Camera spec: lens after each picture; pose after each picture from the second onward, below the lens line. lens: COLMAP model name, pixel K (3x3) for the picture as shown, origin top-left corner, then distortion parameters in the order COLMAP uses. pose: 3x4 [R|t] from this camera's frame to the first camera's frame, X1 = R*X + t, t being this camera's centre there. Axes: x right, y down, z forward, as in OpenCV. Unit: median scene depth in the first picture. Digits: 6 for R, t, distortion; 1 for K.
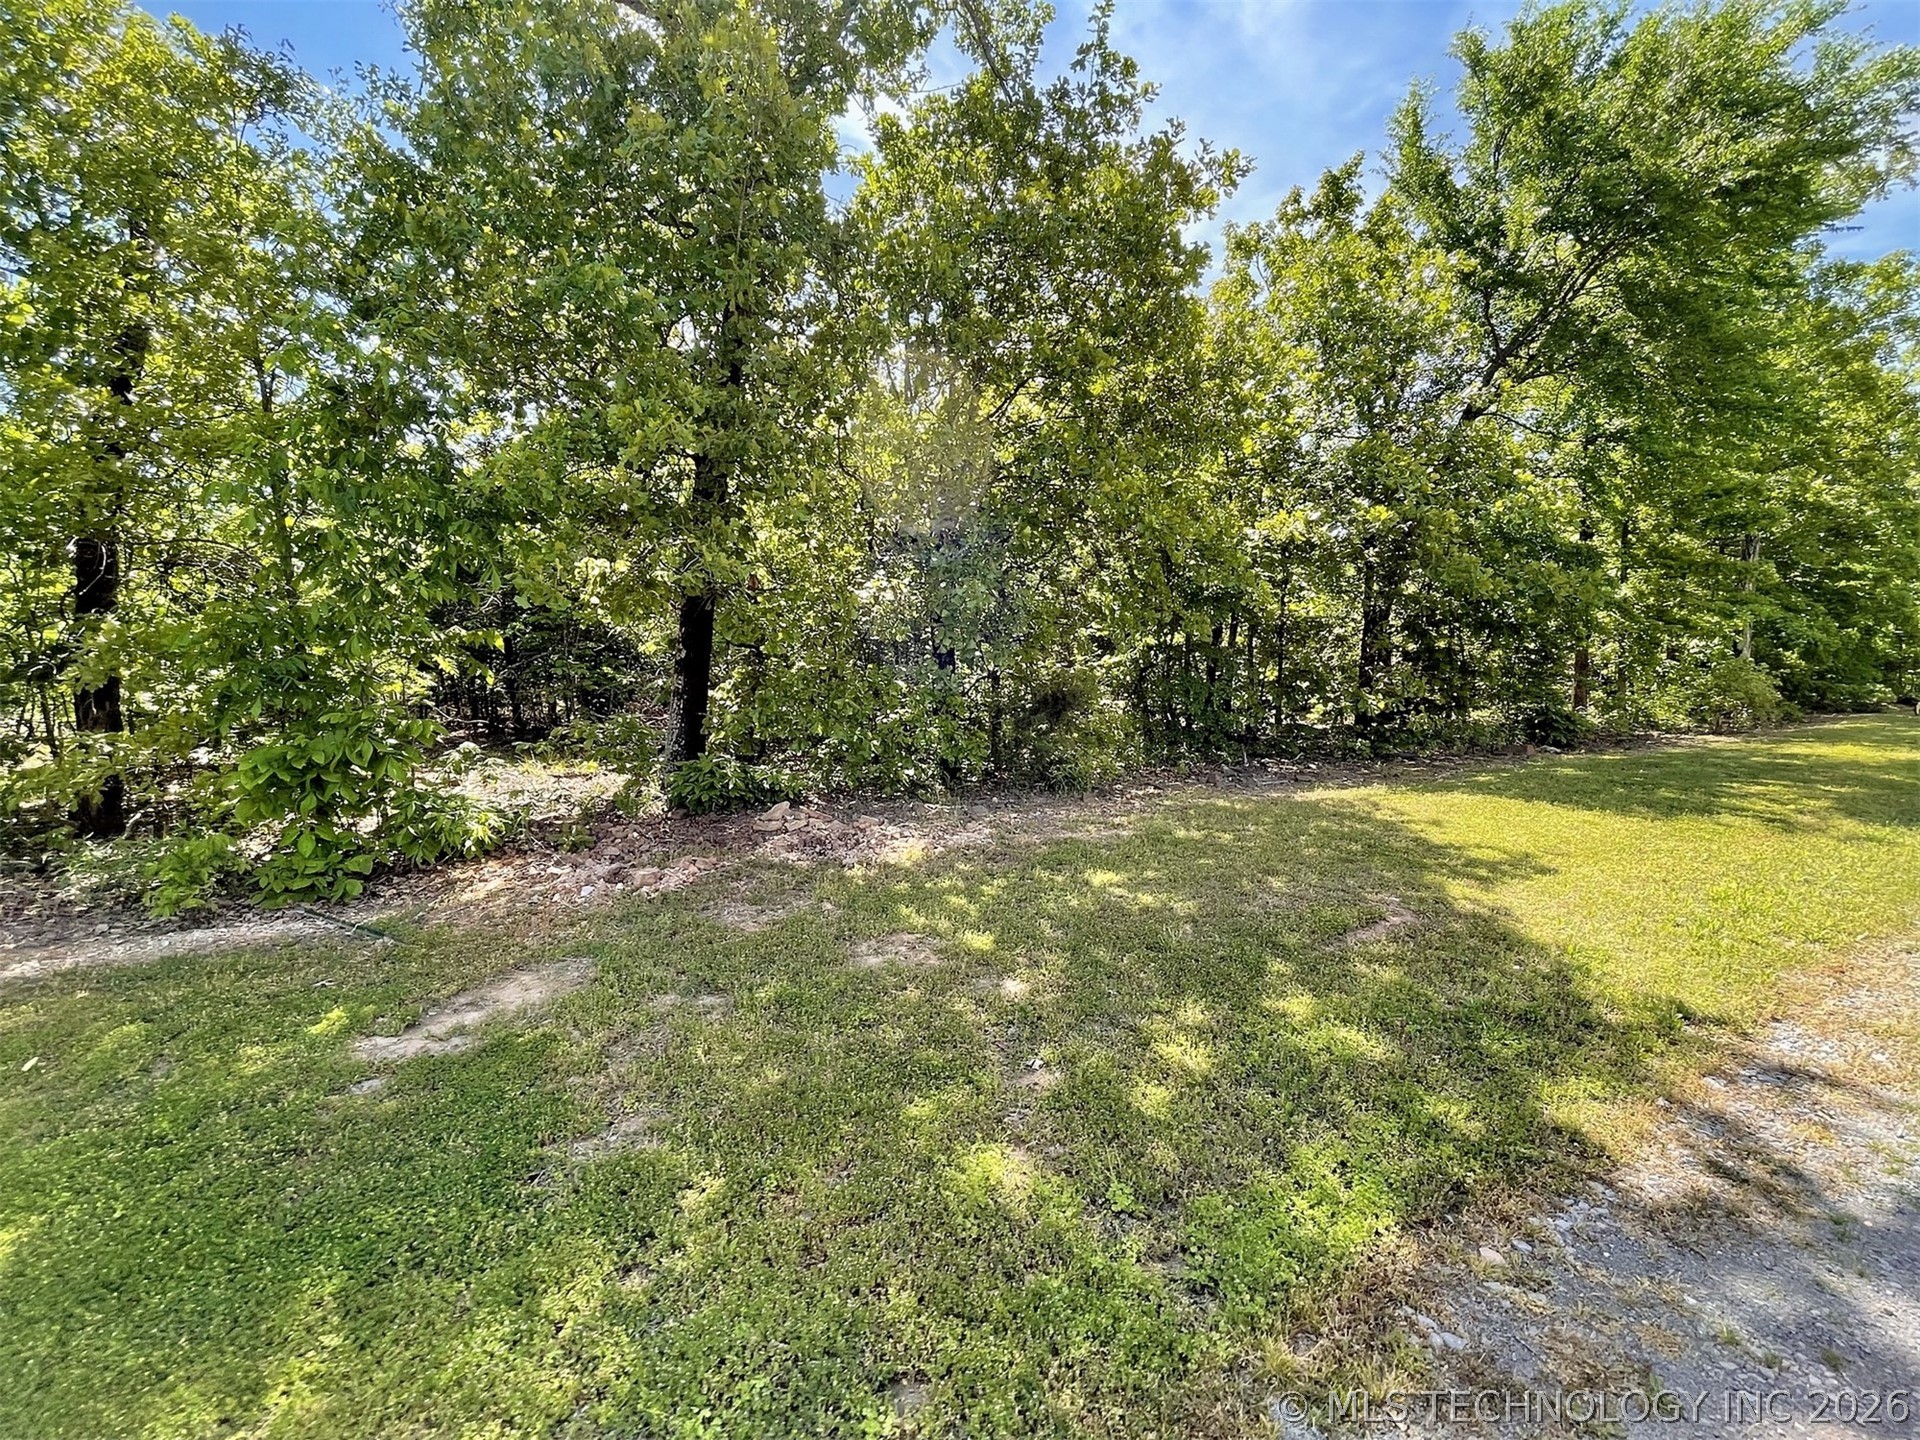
lens RADIAL K [[829.4, 0, 951.9], [0, 829.4, 718.4], [0, 0, 1]] dist [-0.006750, 0.002367]
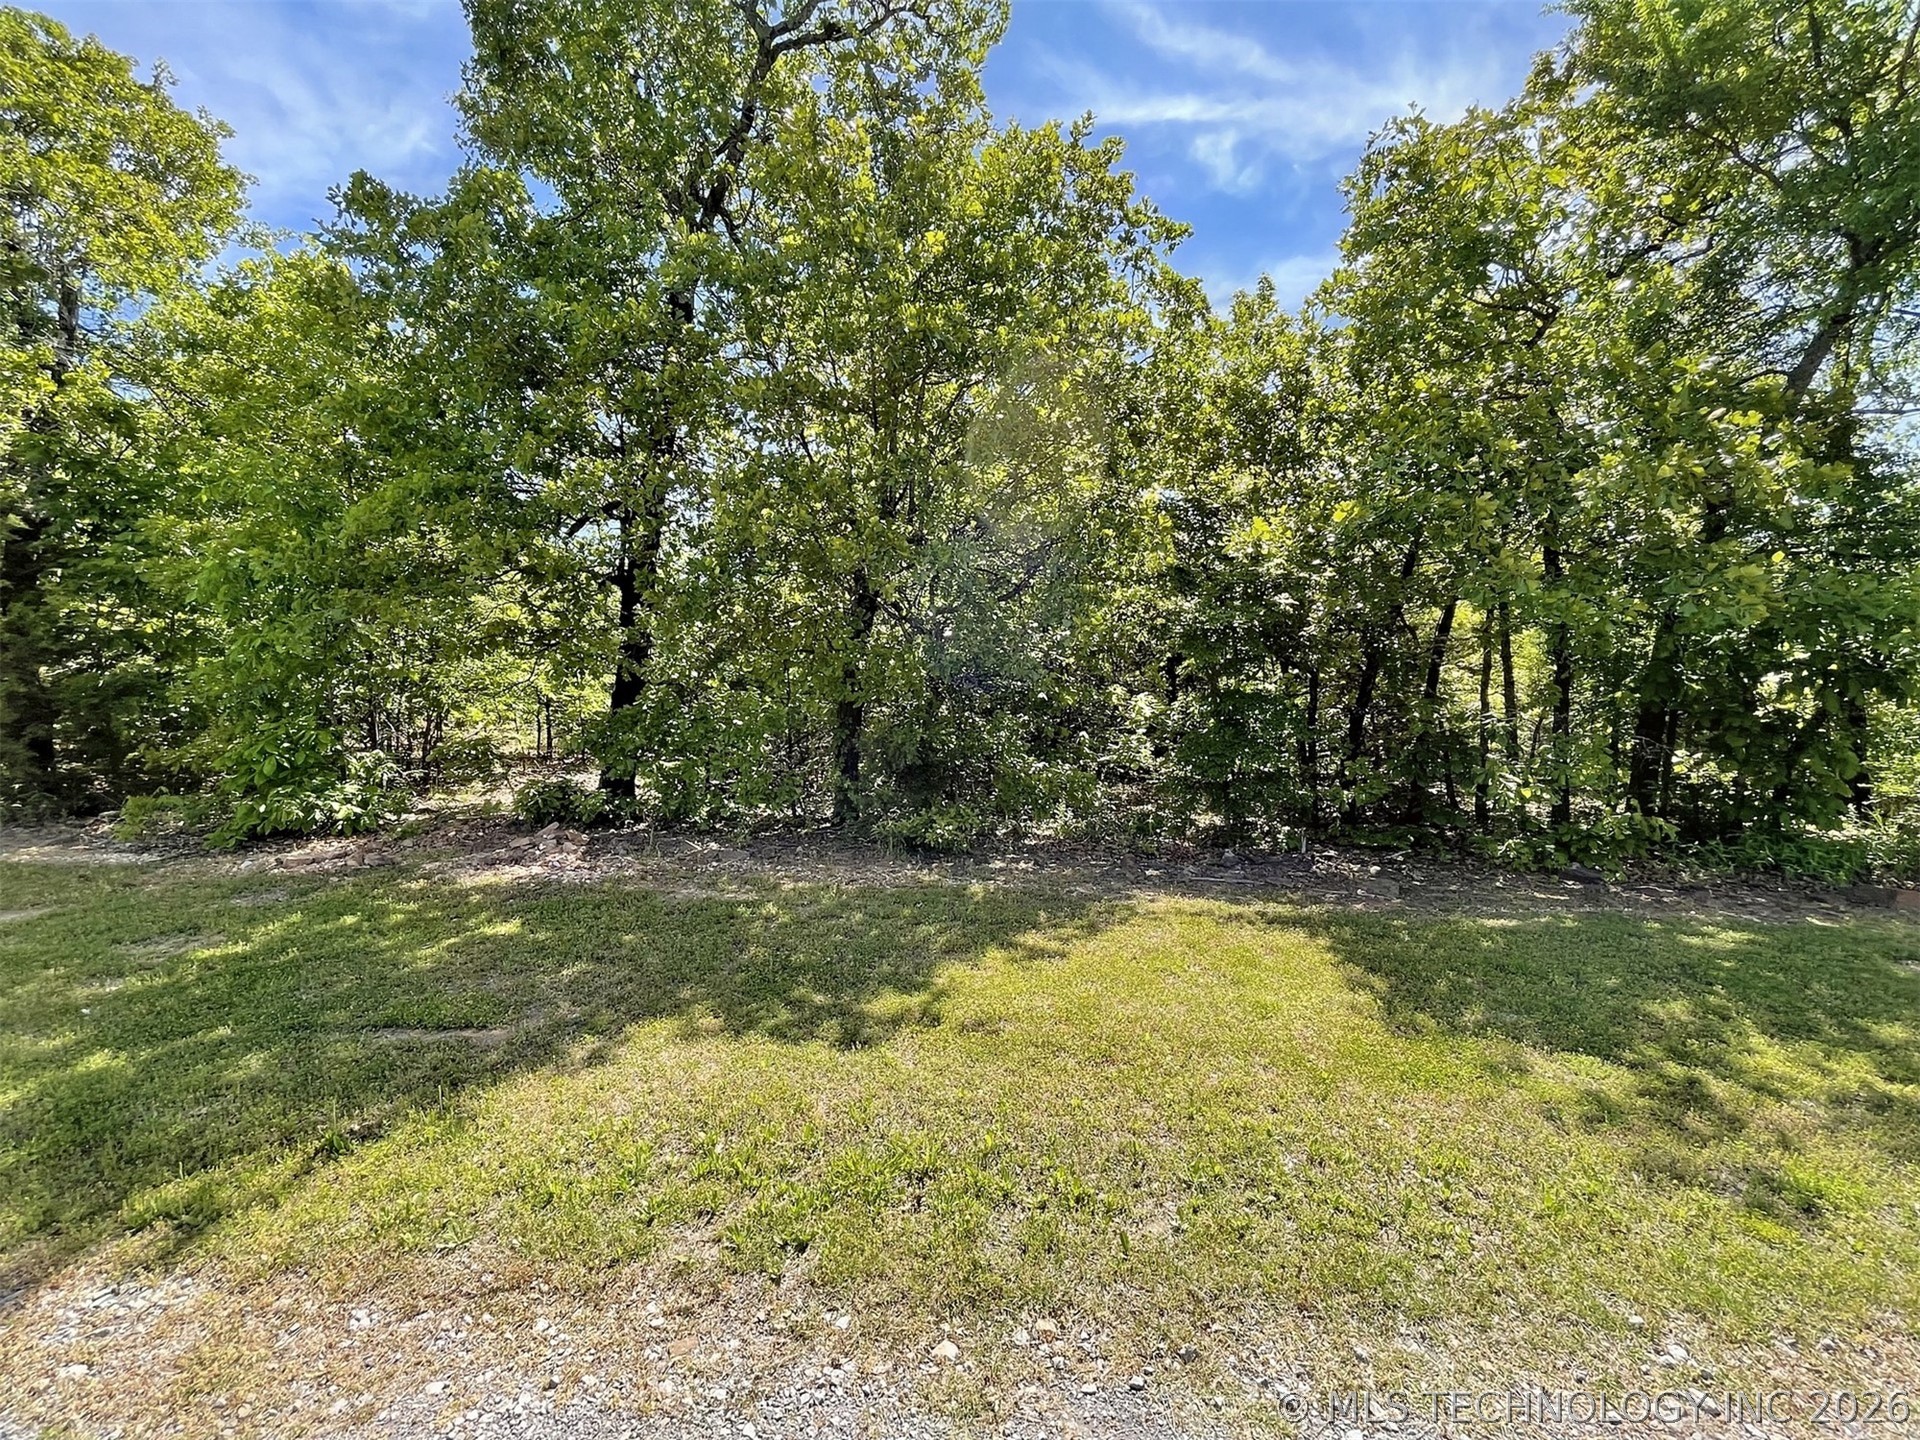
lens RADIAL K [[829.4, 0, 956.1], [0, 829.4, 723.6], [0, 0, 1]] dist [-0.006750, 0.002367]
pose [[0.835875, 0.051196, -0.546527, 0.586845], [-0.067361, 0.997683, -0.009567, -0.040383], [0.544771, 0.044812, 0.837387, 0.232275]]
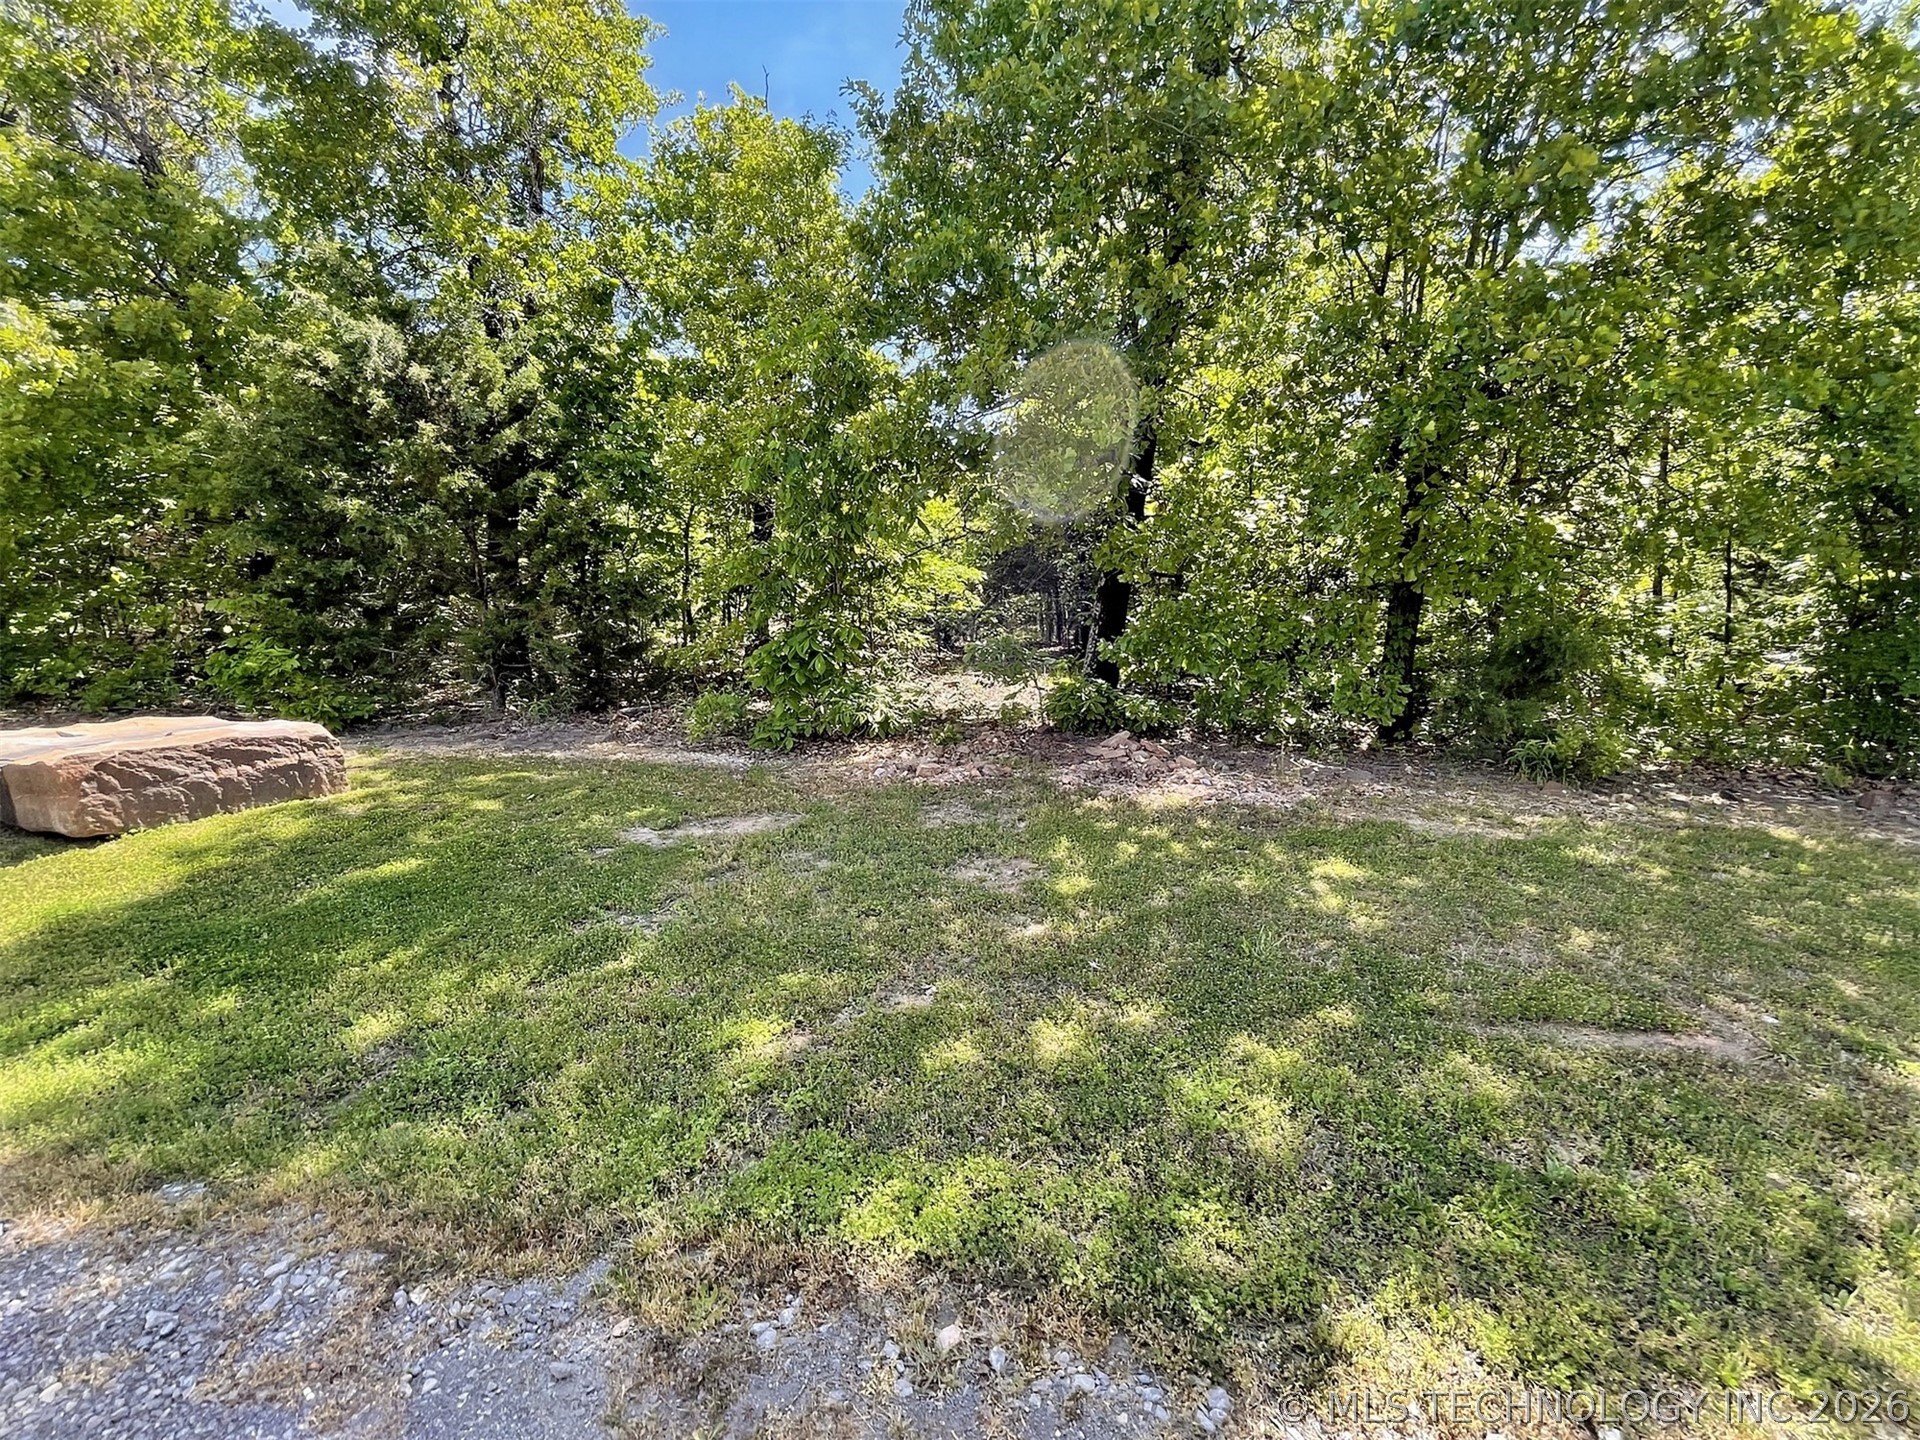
lens RADIAL K [[829.4, 0, 954.9], [0, 829.4, 724.1], [0, 0, 1]] dist [-0.006750, 0.002367]
pose [[0.722294, 0.132234, -0.678827, 0.223633], [-0.069742, 0.990474, 0.118734, -0.008918], [0.688061, -0.038418, 0.724635, 0.083078]]
